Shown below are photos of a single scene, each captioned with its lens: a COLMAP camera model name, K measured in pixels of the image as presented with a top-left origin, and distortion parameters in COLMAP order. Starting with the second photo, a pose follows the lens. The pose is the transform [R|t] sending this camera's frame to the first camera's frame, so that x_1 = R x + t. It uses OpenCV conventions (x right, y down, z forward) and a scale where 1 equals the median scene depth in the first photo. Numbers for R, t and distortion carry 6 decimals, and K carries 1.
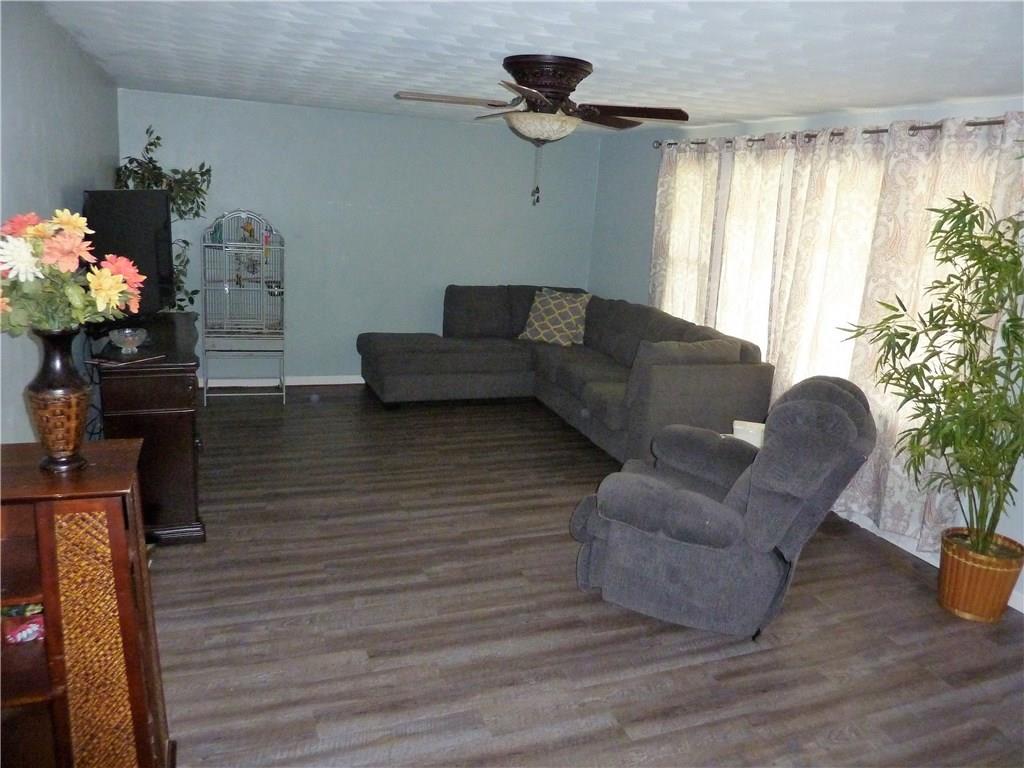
lens RADIAL K [[759.7, 0, 514.9], [0, 759.7, 380.0], [0, 0, 1]] dist [-0.022197, -0.012047]
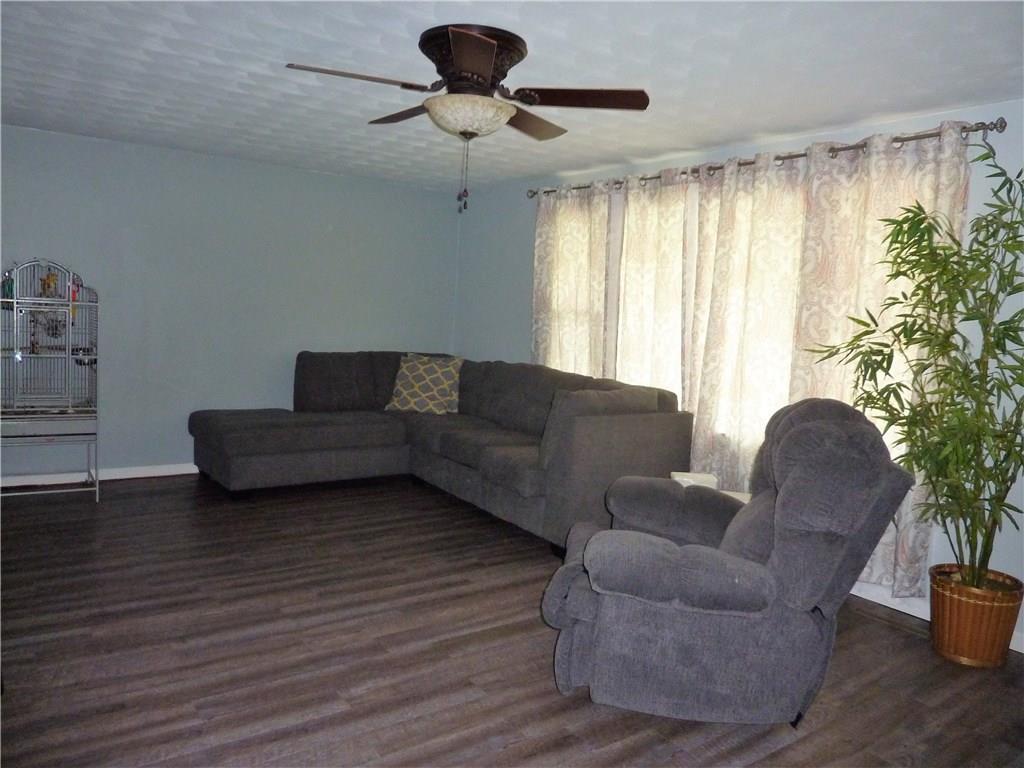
lens RADIAL K [[759.7, 0, 515.0], [0, 759.7, 382.3], [0, 0, 1]] dist [-0.022197, -0.012047]
pose [[0.968472, -0.037704, 0.246253, -0.115697], [0.067934, 0.990989, -0.115440, 0.044817], [-0.239681, 0.128529, 0.962306, 0.206984]]
